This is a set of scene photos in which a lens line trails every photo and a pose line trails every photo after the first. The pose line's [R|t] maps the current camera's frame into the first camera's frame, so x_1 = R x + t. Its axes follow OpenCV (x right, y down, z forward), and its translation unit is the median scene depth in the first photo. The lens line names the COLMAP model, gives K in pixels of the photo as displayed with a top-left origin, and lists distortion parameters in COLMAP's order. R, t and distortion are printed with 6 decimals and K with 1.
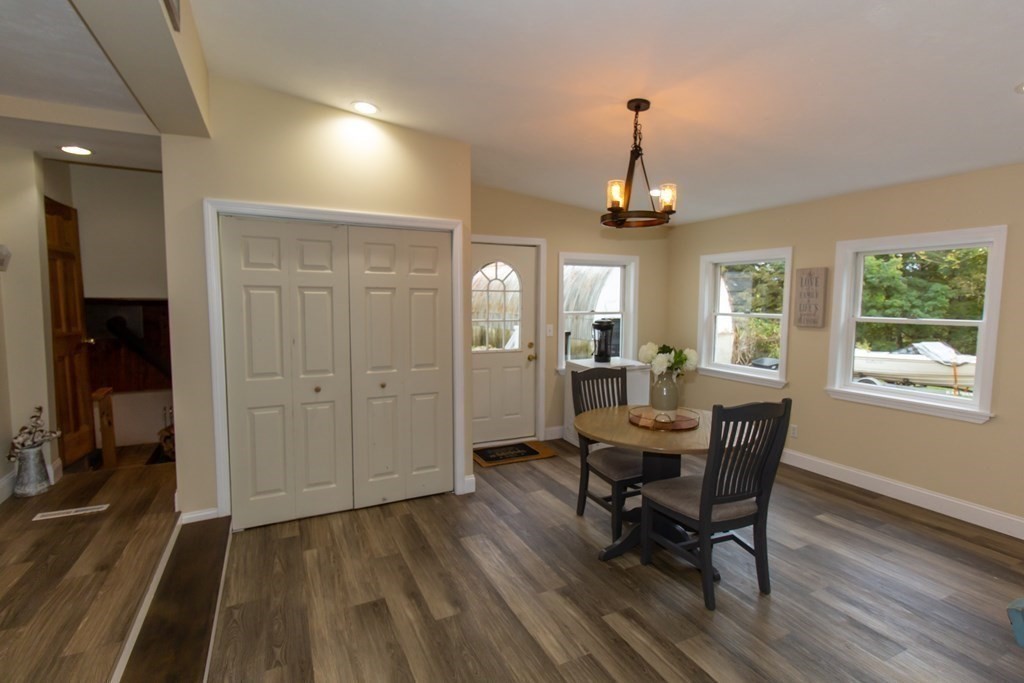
lens RADIAL K [[491.4, 0, 522.7], [0, 491.4, 337.7], [0, 0, 1]] dist [0.001820, 0.000419]
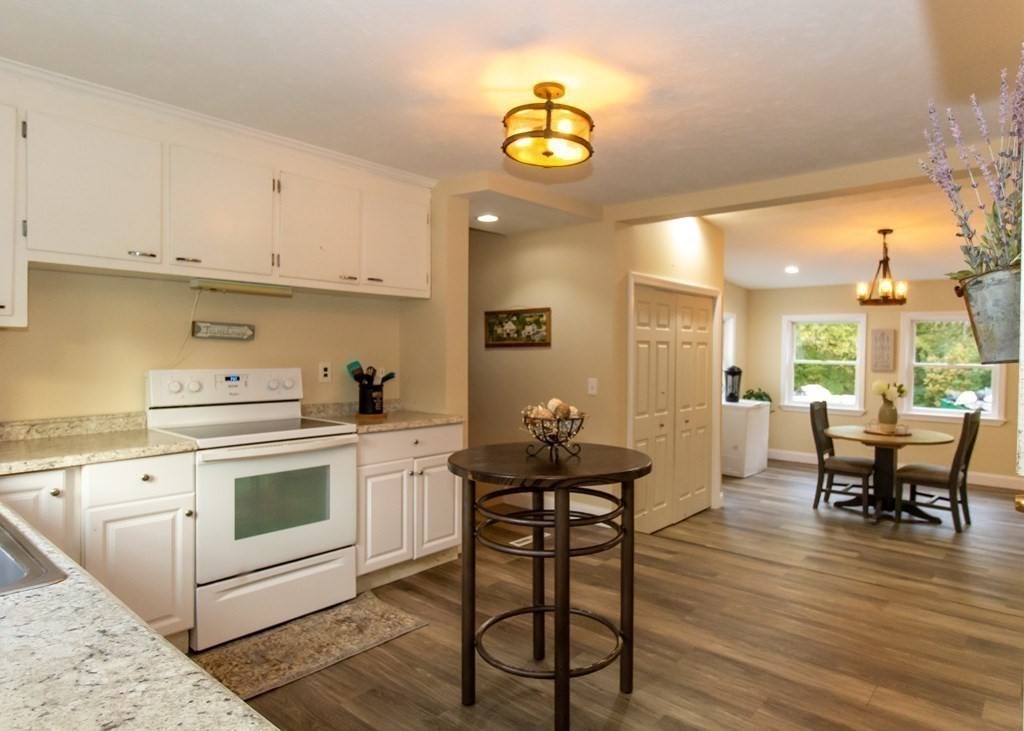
lens RADIAL K [[610.7, 0, 553.0], [0, 610.7, 361.6], [0, 0, 1]] dist [-0.000994, -0.001263]
pose [[0.915340, -0.004313, 0.402659, -1.216805], [0.023141, 0.998854, -0.041905, 0.004278], [-0.402016, 0.047675, 0.914390, -0.279992]]
